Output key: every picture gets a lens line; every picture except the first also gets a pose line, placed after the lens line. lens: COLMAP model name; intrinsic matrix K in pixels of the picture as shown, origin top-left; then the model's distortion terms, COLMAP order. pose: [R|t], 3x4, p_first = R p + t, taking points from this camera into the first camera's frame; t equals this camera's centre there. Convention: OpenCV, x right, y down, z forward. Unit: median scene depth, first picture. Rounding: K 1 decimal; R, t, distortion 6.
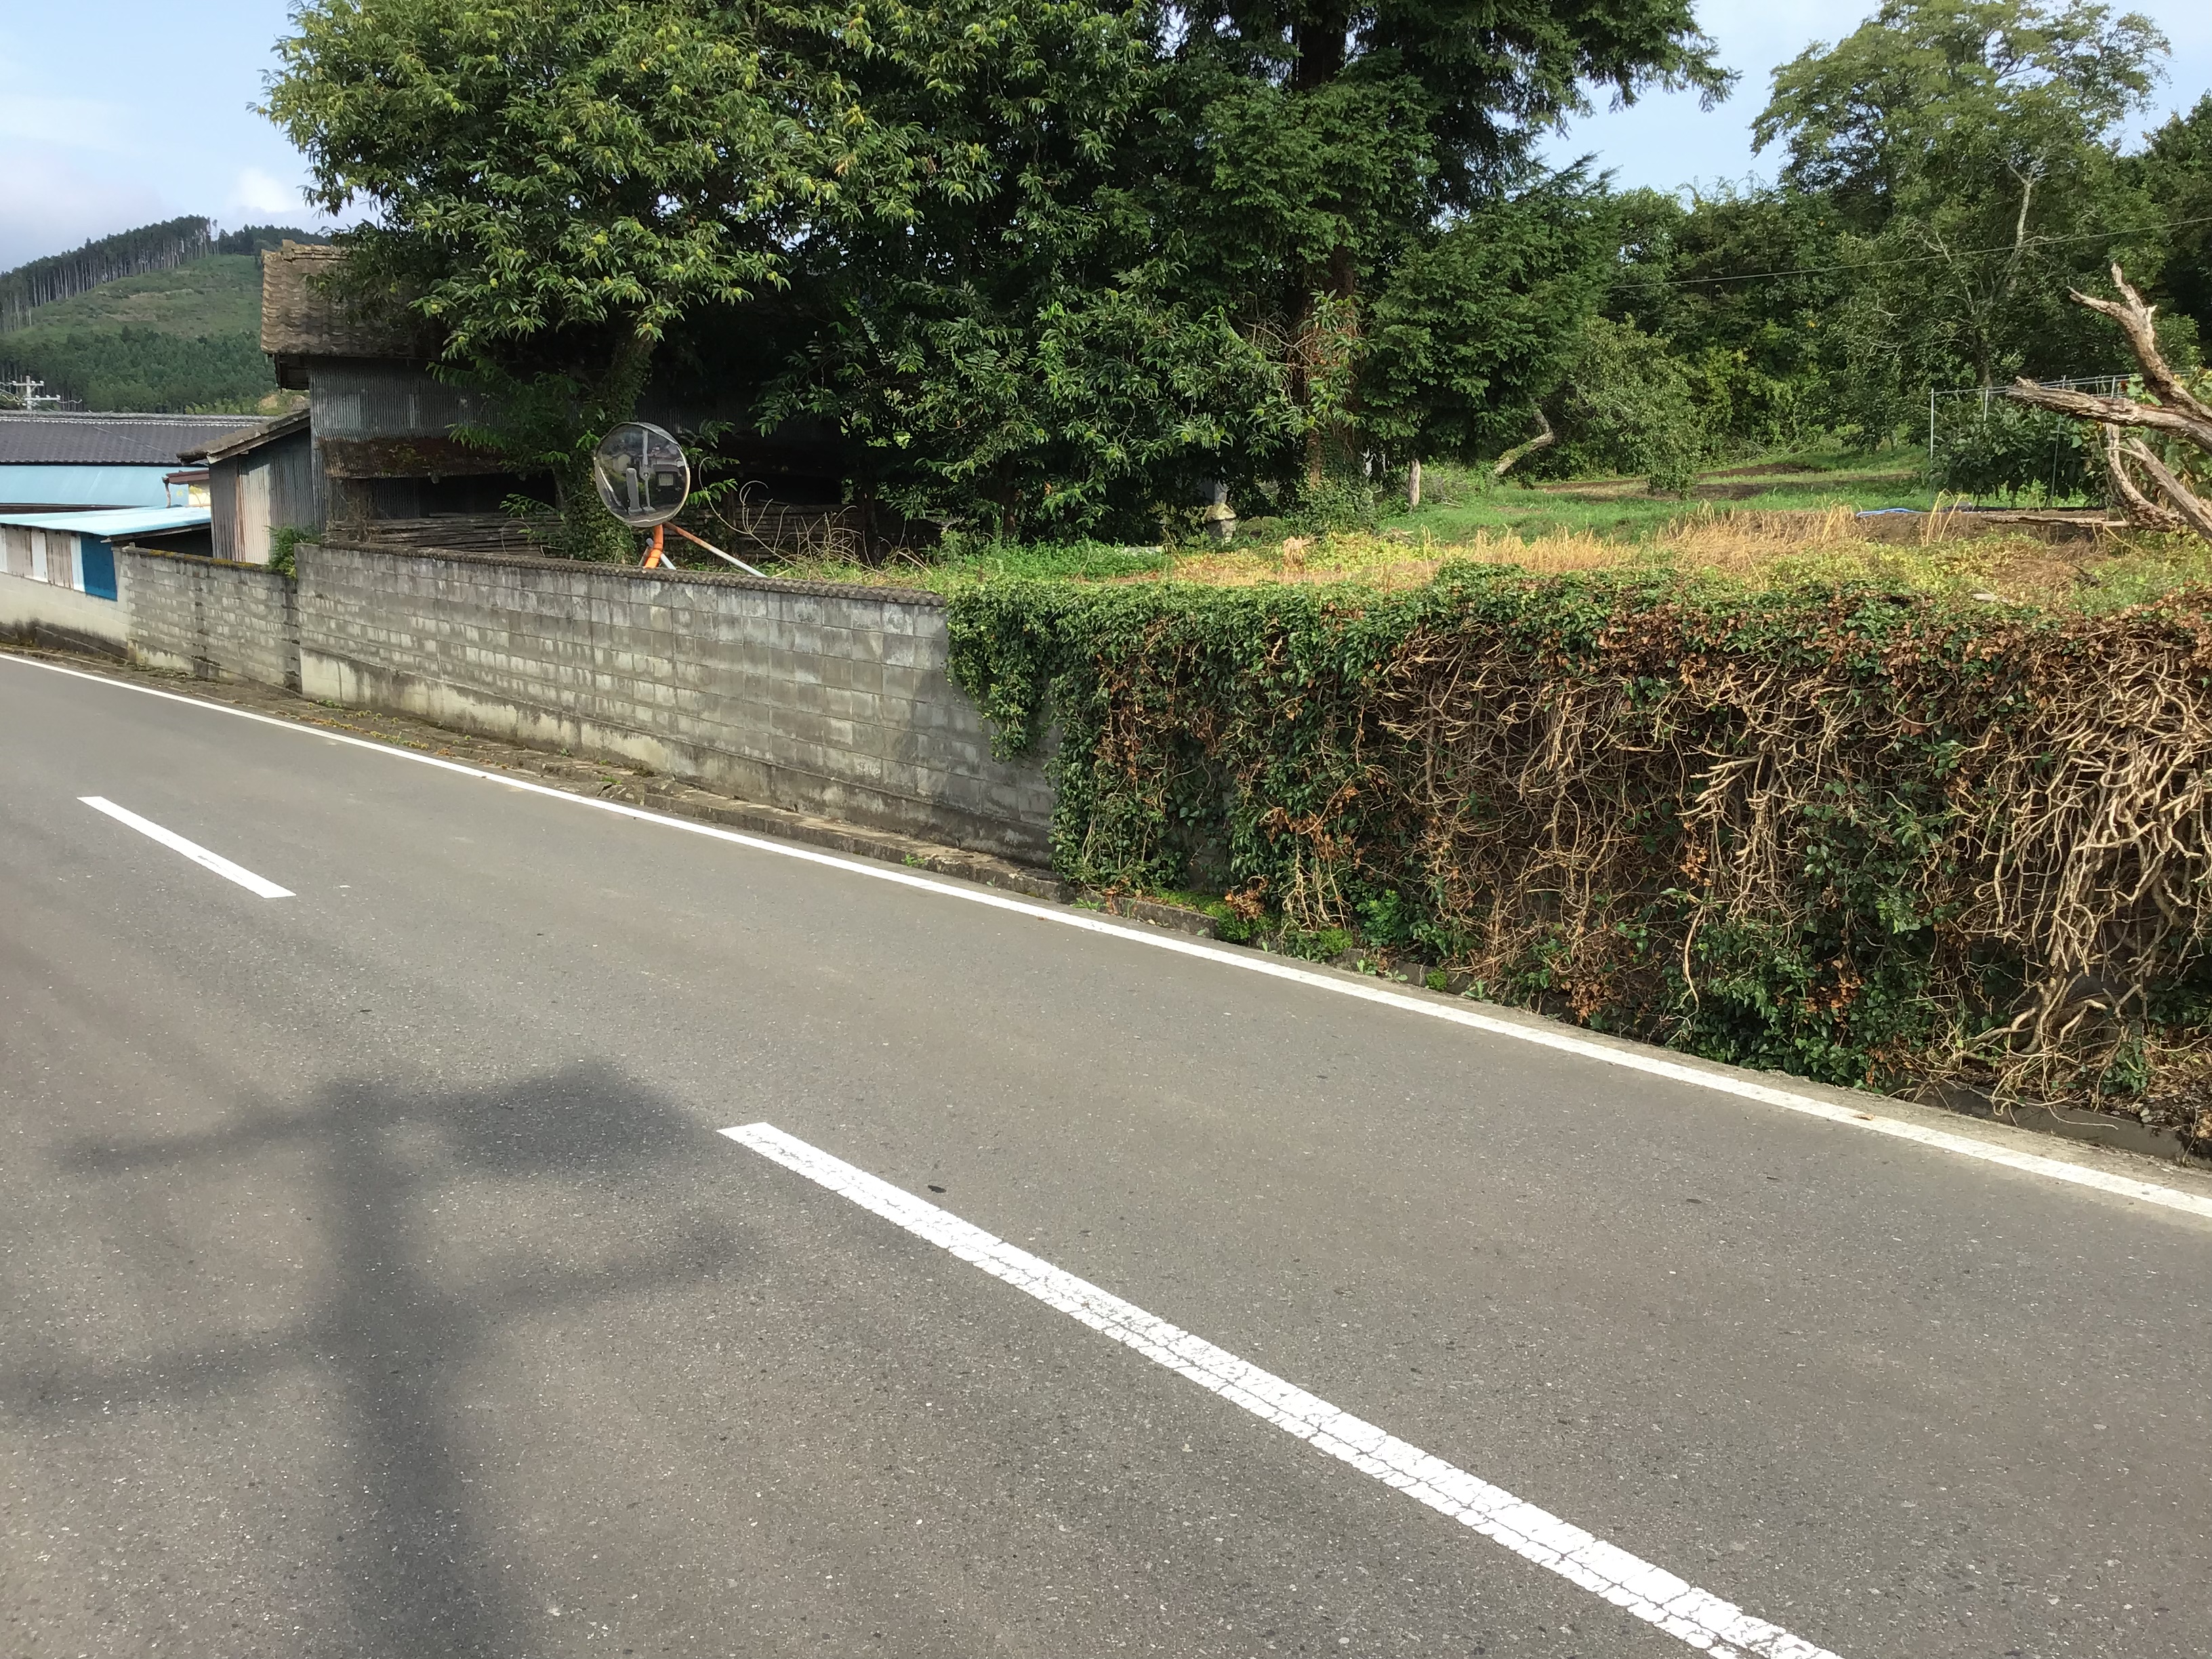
lens RADIAL K [[2086.1, 0, 1106.0], [0, 2086.1, 829.5], [0, 0, 1]] dist [-0.004745, 0.023815]
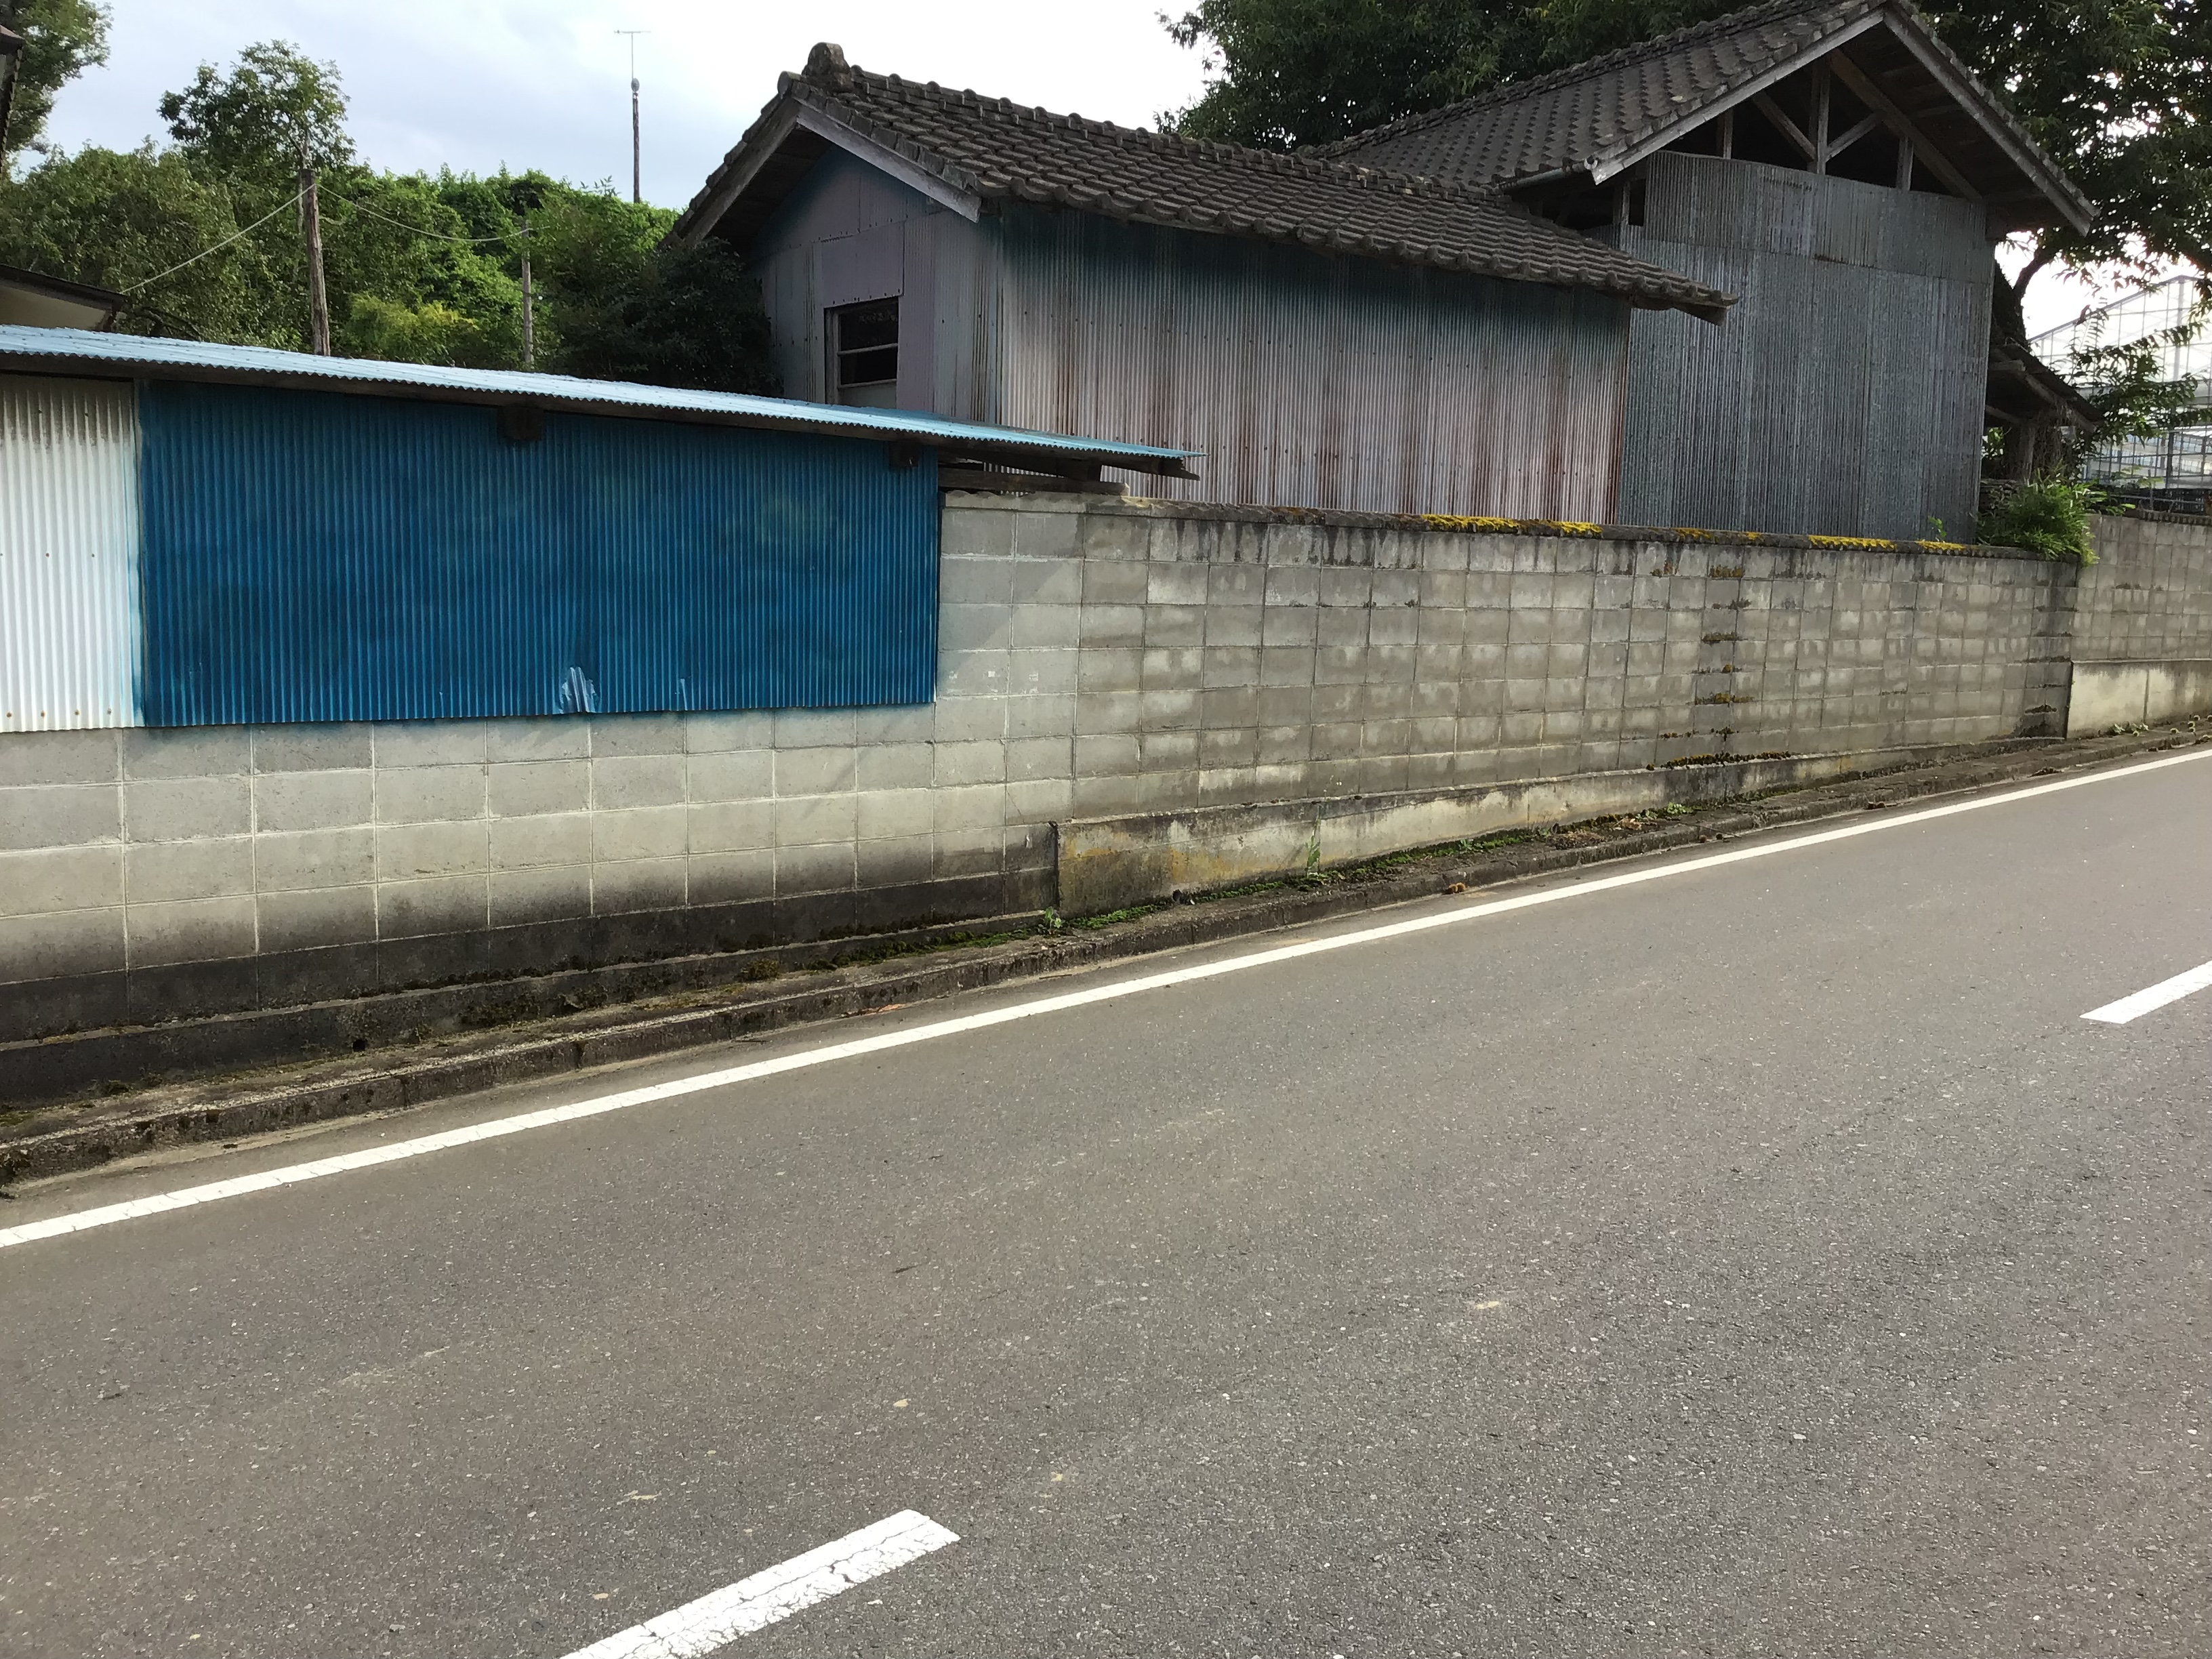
lens RADIAL K [[2021.1, 0, 1073.0], [0, 2021.1, 827.4], [0, 0, 1]] dist [0.114298, -0.205596]
pose [[-0.145989, -0.129410, 0.980785, -0.807696], [0.136898, 0.979226, 0.149582, -0.145107], [-0.979768, 0.156105, -0.125240, 1.136470]]
